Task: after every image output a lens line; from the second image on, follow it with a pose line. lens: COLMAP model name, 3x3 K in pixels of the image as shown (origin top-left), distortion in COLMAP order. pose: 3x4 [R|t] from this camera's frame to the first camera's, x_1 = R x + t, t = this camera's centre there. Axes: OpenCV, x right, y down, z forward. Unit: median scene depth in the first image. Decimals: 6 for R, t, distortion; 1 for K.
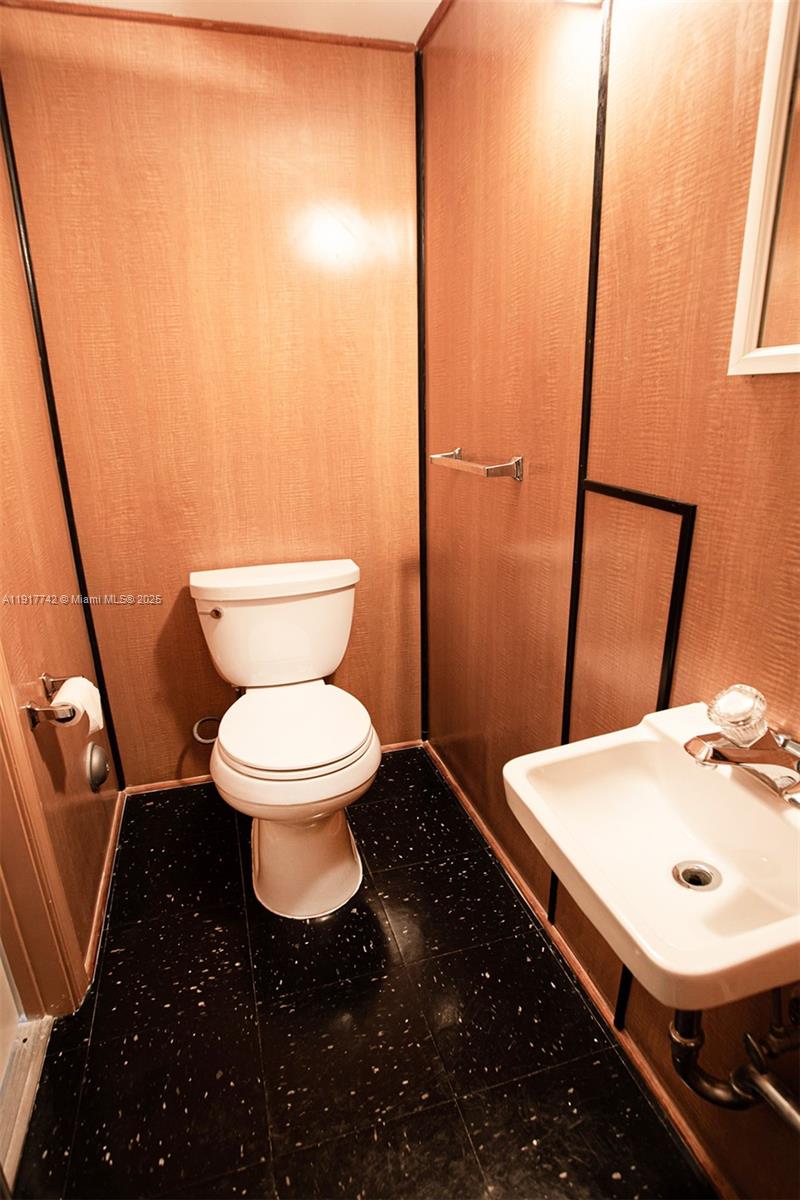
lens RADIAL K [[620.0, 0, 400.0], [0, 620.0, 600.0], [0, 0, 1]] dist [0.003311, 0.000929]
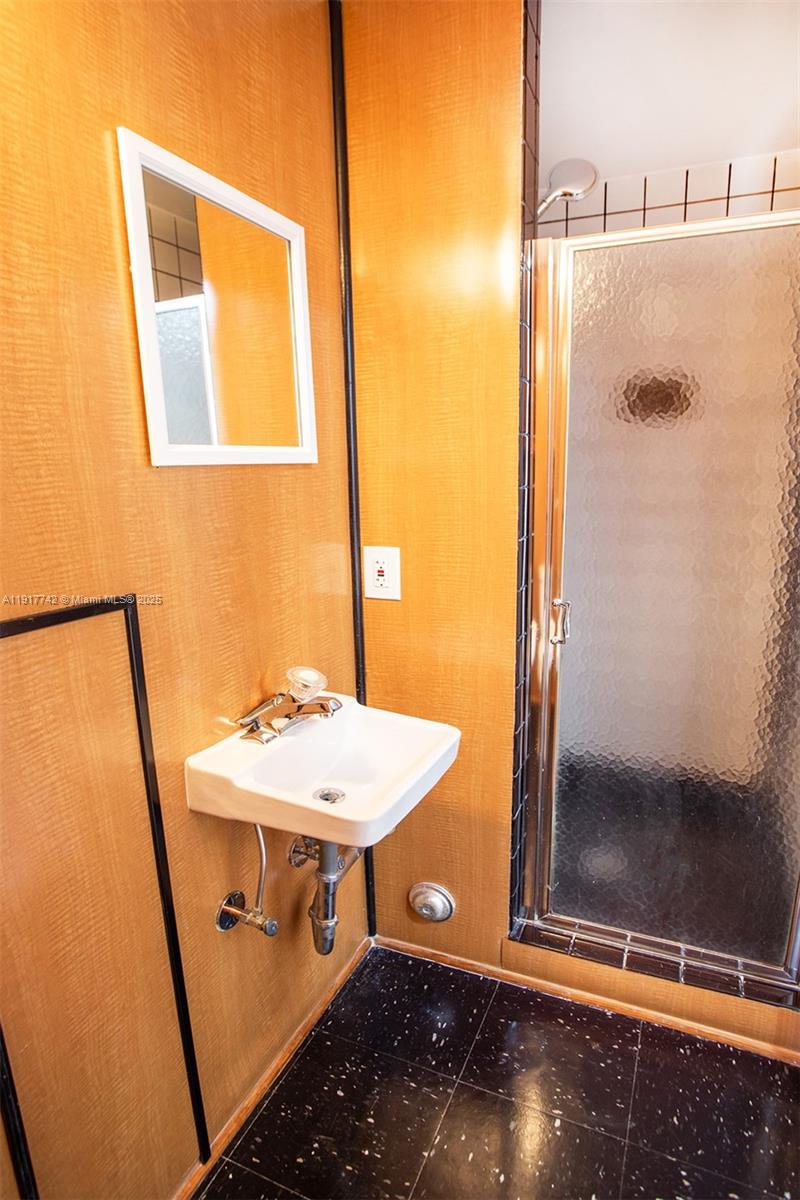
lens RADIAL K [[697.2, 0, 400.0], [0, 697.2, 600.0], [0, 0, 1]] dist [-0.006396, -0.000757]
pose [[-0.747076, -0.119469, 0.653915, -0.566095], [0.220548, 0.883448, 0.413374, -0.517108], [-0.627085, 0.453042, -0.633654, 1.476152]]
